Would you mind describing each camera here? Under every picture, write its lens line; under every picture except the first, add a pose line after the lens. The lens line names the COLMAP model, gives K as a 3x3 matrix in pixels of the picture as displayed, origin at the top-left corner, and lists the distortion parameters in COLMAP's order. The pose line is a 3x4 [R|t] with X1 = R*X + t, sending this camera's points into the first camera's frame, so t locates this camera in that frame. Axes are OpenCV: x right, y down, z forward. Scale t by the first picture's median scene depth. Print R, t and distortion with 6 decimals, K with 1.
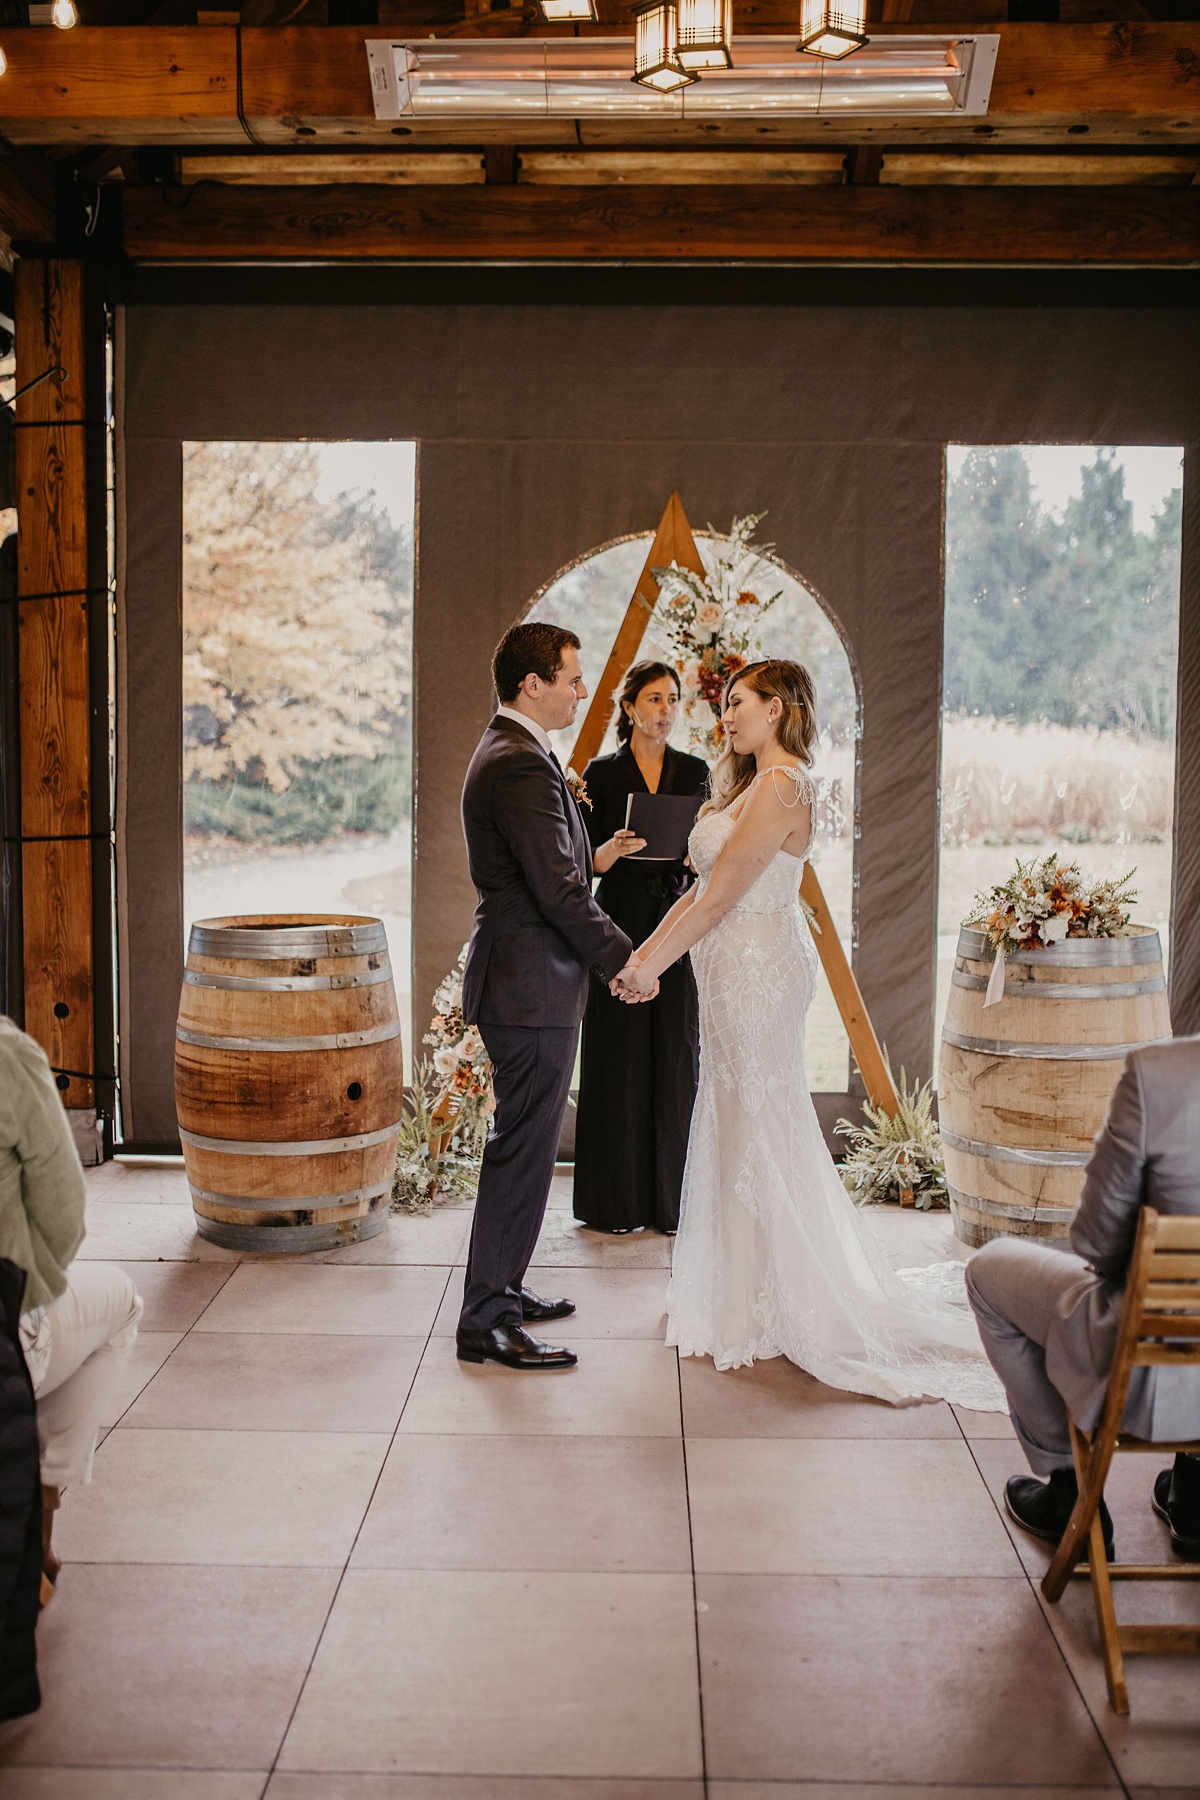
lens RADIAL K [[1742.3, 0, 600.0], [0, 1742.3, 900.0], [0, 0, 1]] dist [-0.062285, 0.006809]
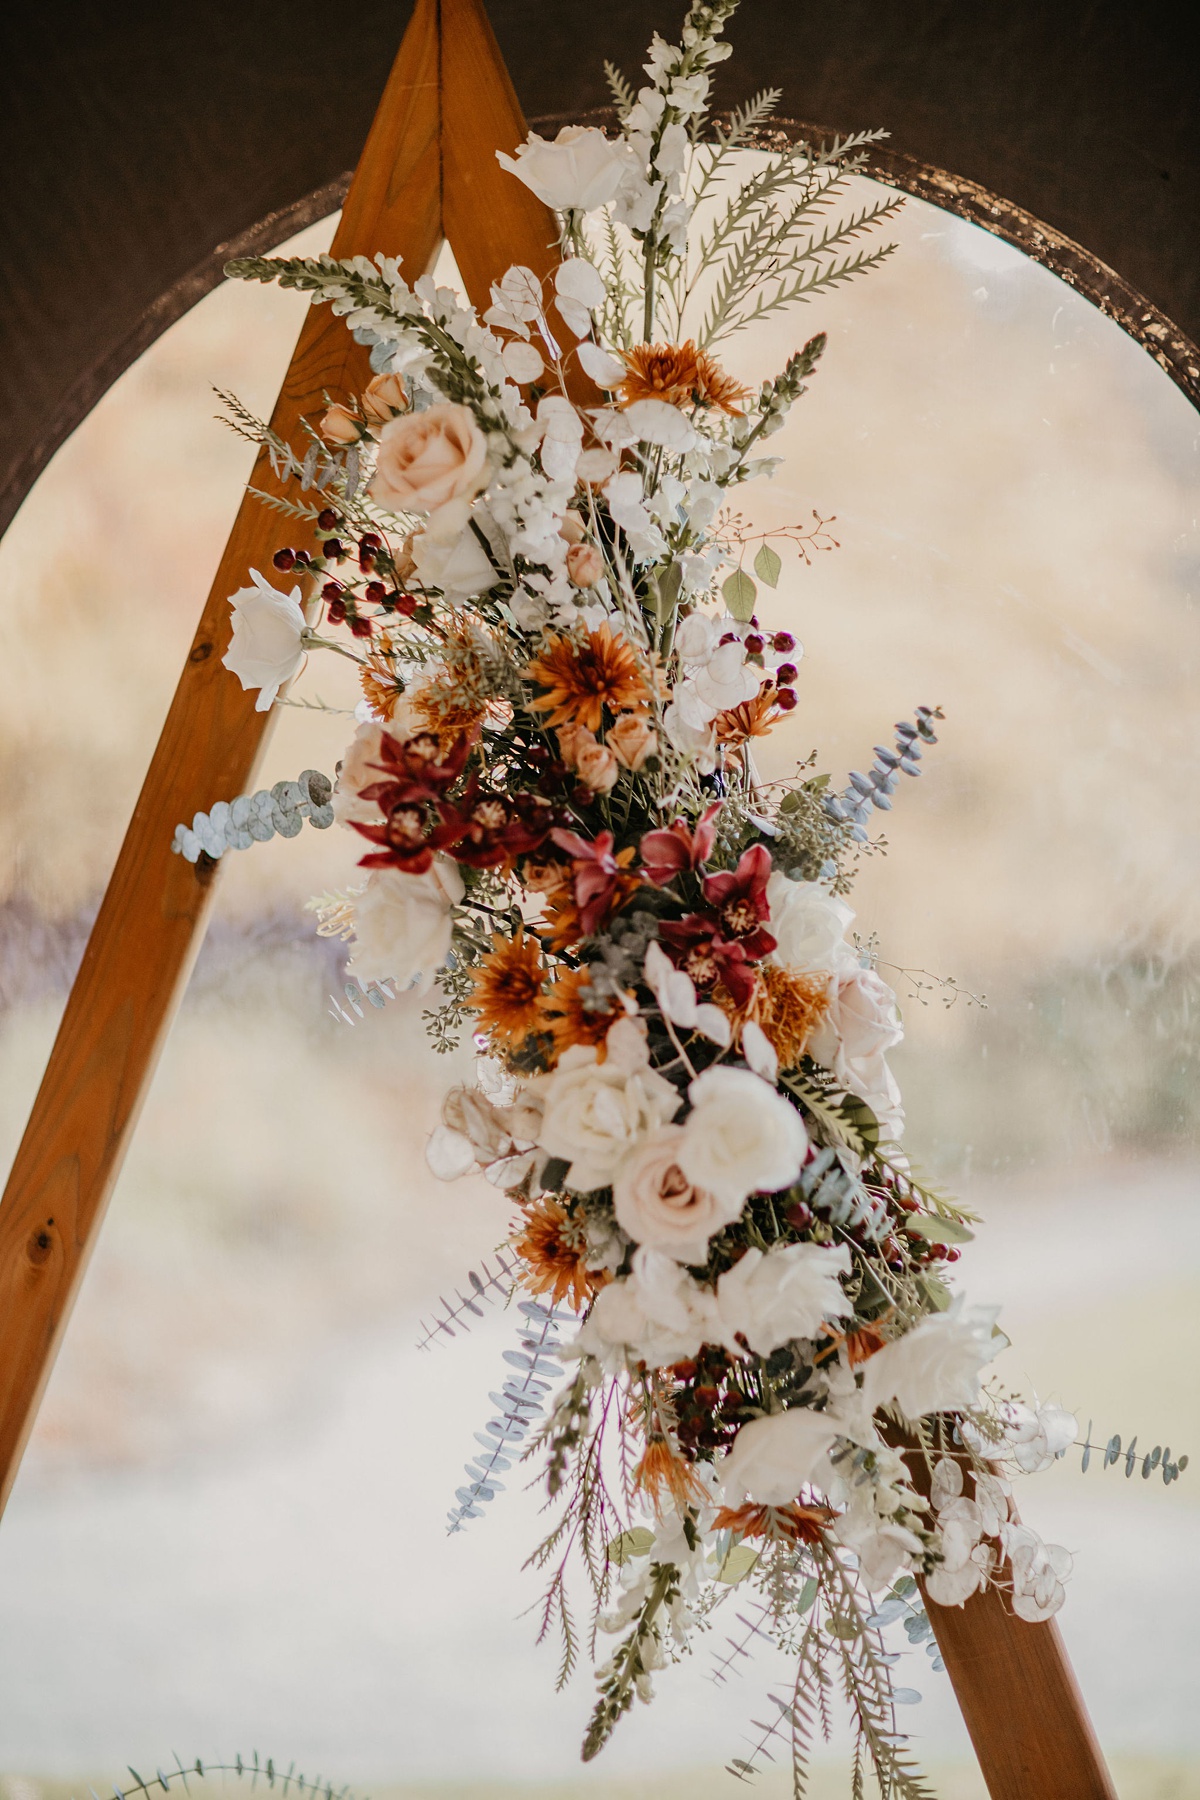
lens RADIAL K [[4223.6, 0, 600.0], [0, 4223.6, 900.0], [0, 0, 1]] dist [-0.145601, -0.178570]
pose [[0.942475, -0.010400, -0.334116, 0.246159], [-0.018772, 0.996292, -0.083963, -0.063309], [0.333750, 0.085405, 0.938785, 0.500918]]
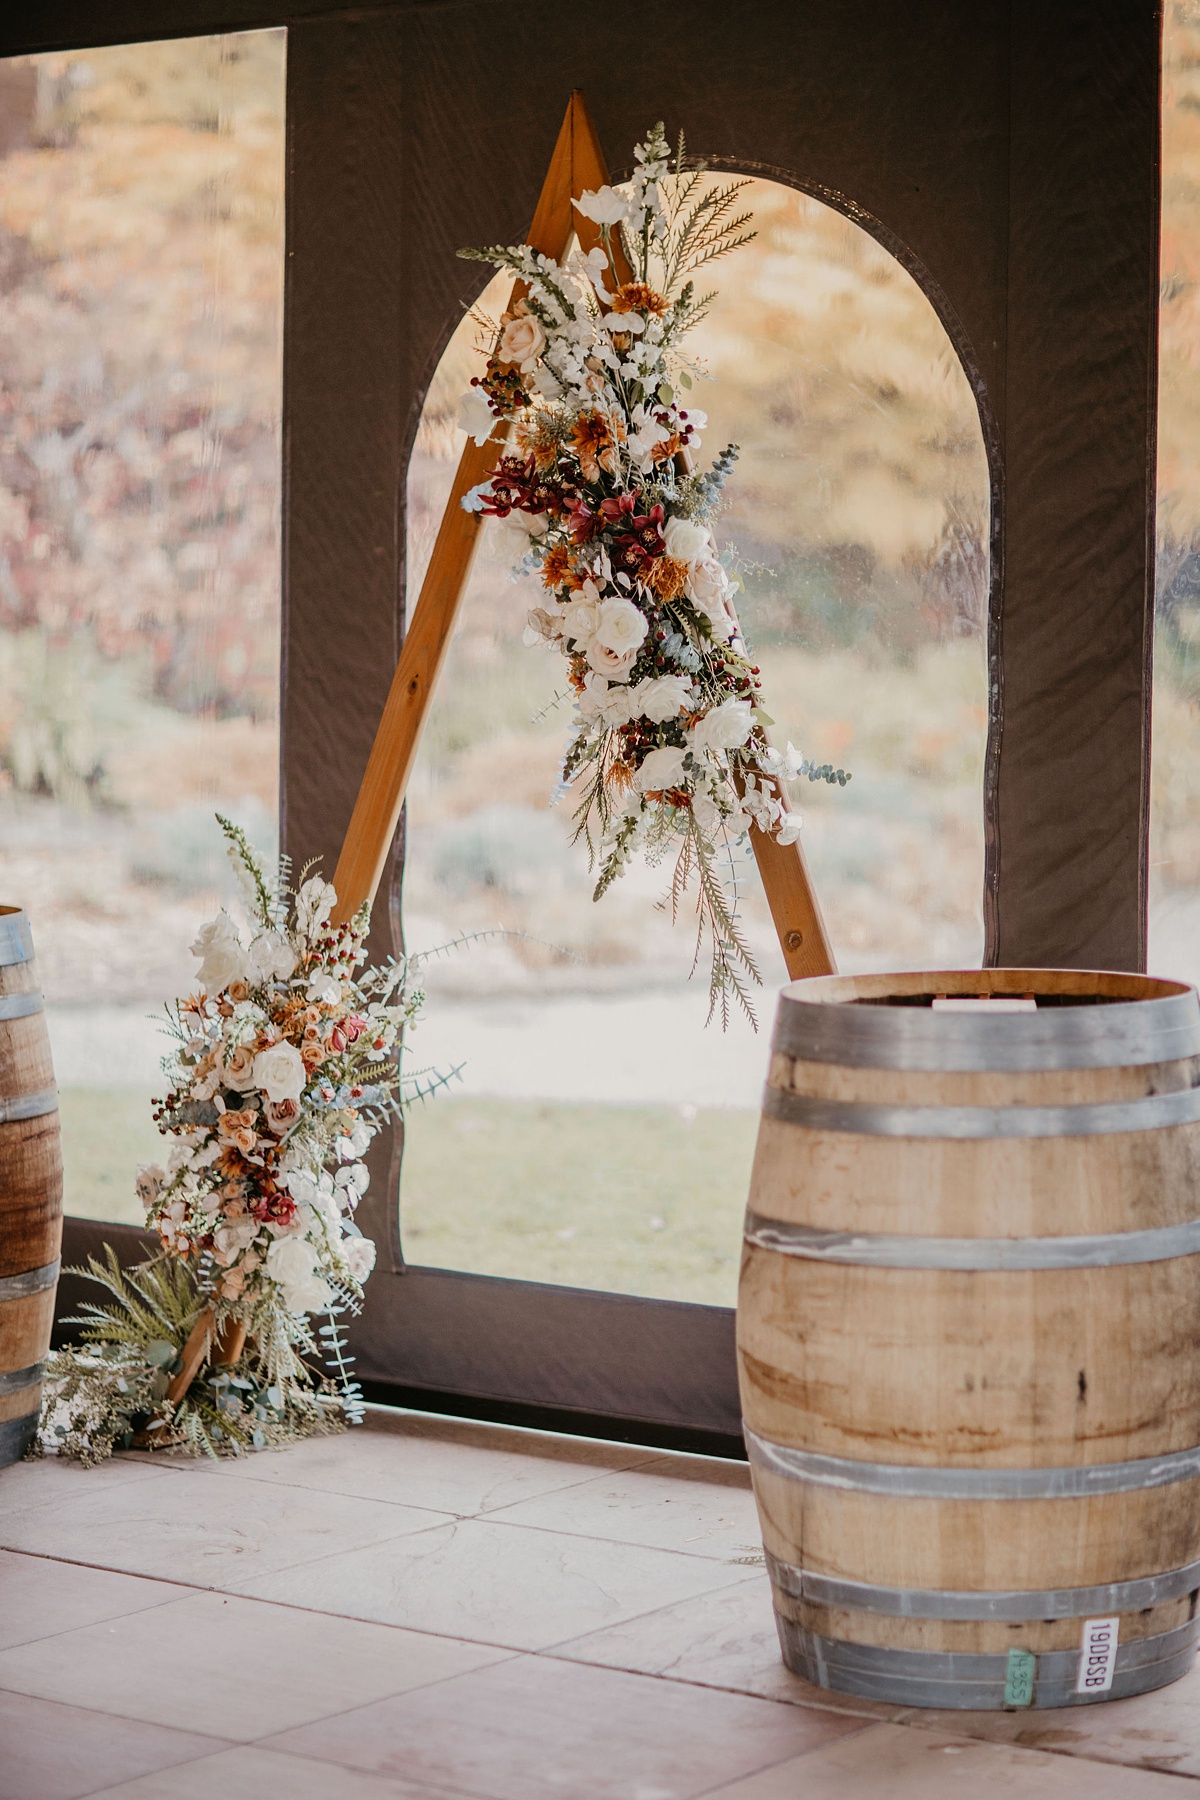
lens RADIAL K [[4223.6, 0, 600.0], [0, 4223.6, 900.0], [0, 0, 1]] dist [-0.145601, -0.178570]
pose [[0.809622, 0.036952, -0.585788, 0.770627], [-0.042121, 0.999101, 0.004809, -0.007914], [0.585439, 0.020781, 0.810450, 0.025539]]
